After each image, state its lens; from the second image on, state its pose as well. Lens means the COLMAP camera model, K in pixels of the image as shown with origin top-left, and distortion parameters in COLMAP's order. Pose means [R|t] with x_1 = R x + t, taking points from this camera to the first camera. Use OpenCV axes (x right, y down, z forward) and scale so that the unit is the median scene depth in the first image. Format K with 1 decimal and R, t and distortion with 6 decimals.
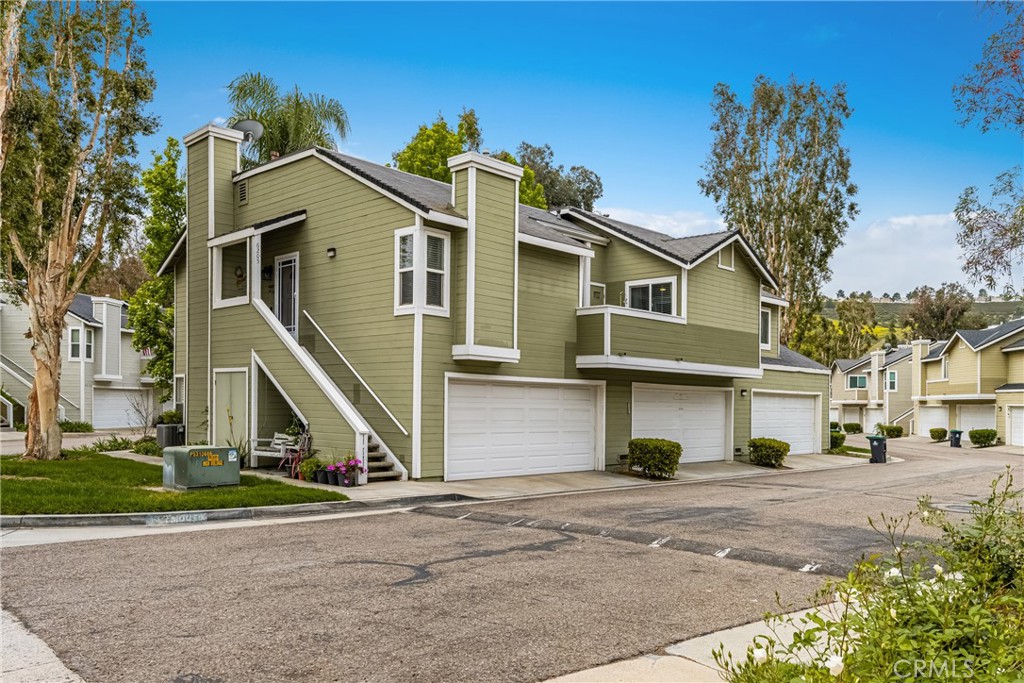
lens RADIAL K [[578.6, 0, 512.0], [0, 578.6, 332.9], [0, 0, 1]] dist [0.005760, -0.000242]
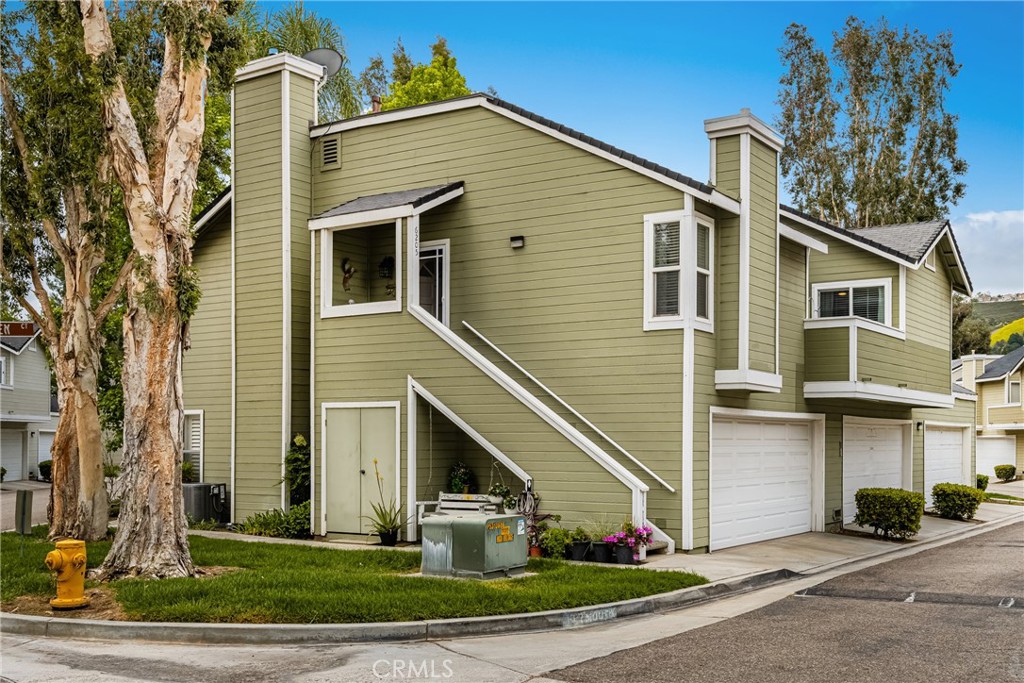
lens RADIAL K [[790.9, 0, 512.0], [0, 790.9, 341.5], [0, 0, 1]] dist [0.003426, 0.004302]
pose [[0.991152, 0.001602, 0.132719, -0.449206], [-0.001191, 0.999994, -0.003176, -0.011003], [-0.132723, 0.002990, 0.991149, 0.019216]]
